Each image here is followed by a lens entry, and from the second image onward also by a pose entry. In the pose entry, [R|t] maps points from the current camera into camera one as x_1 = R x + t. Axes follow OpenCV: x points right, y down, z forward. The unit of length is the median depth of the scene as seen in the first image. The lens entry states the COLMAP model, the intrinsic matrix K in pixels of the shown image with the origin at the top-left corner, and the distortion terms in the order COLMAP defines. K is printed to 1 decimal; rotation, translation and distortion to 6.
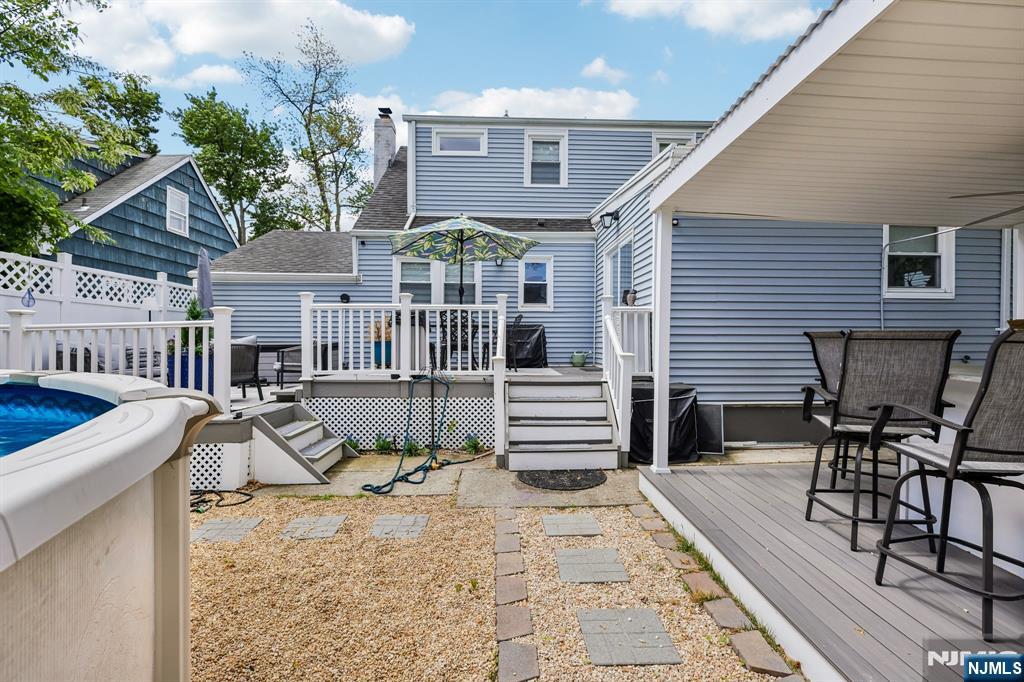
lens RADIAL K [[474.0, 0, 512.0], [0, 474.0, 341.0], [0, 0, 1]] dist [0.001905, 0.000519]
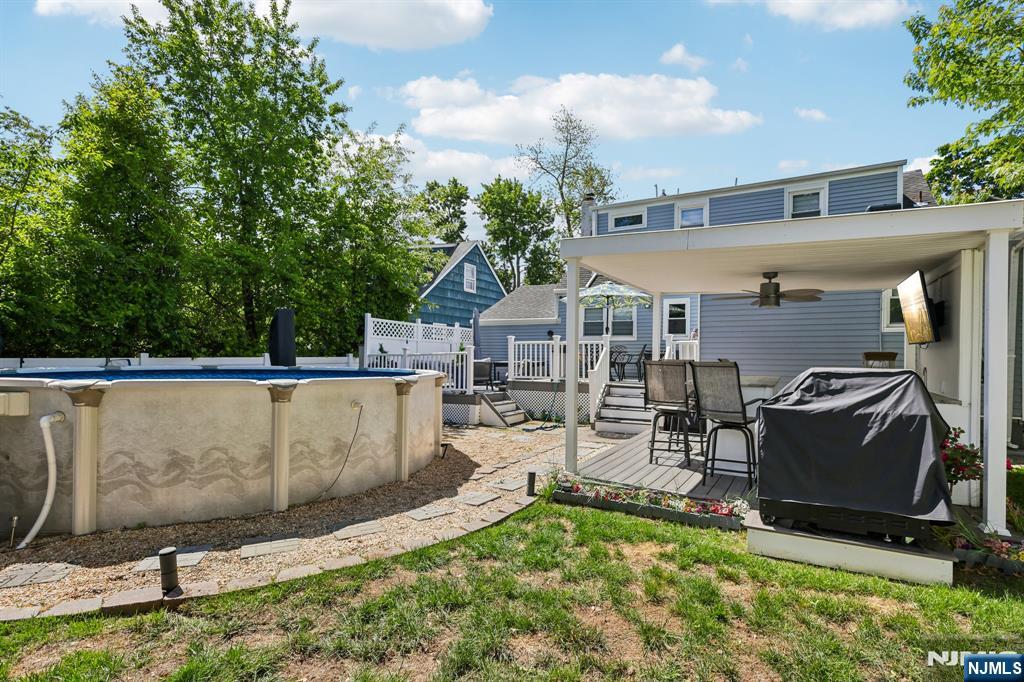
lens RADIAL K [[479.3, 0, 513.5], [0, 479.3, 359.8], [0, 0, 1]] dist [0.000048, 0.000105]
pose [[0.851799, 0.008267, -0.523803, 0.306512], [-0.009161, 0.999958, 0.000883, -0.002678], [0.523788, 0.004046, 0.851839, -0.339201]]
